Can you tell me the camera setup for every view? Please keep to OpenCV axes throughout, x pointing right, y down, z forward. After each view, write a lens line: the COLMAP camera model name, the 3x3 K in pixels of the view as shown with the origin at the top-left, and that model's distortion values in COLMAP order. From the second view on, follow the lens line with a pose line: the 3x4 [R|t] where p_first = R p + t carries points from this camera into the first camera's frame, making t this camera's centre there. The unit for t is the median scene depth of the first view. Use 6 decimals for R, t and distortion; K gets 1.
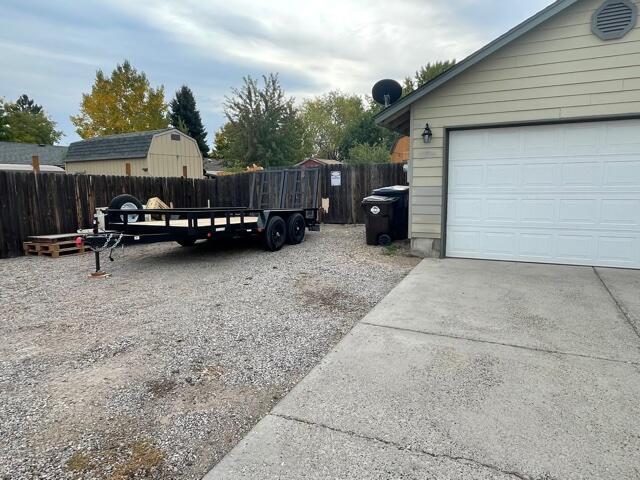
lens RADIAL K [[411.0, 0, 319.6], [0, 411.0, 238.6], [0, 0, 1]] dist [-0.001913, -0.003031]
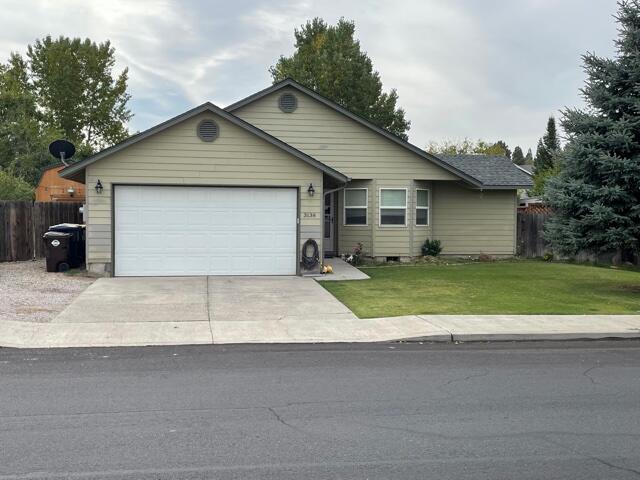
lens RADIAL K [[729.3, 0, 319.7], [0, 729.3, 239.5], [0, 0, 1]] dist [0.012703, 0.000000]
pose [[0.811885, 0.003824, 0.583805, -0.549727], [0.058808, 0.994357, -0.088296, 0.175518], [-0.580848, 0.106019, 0.807078, -1.348319]]
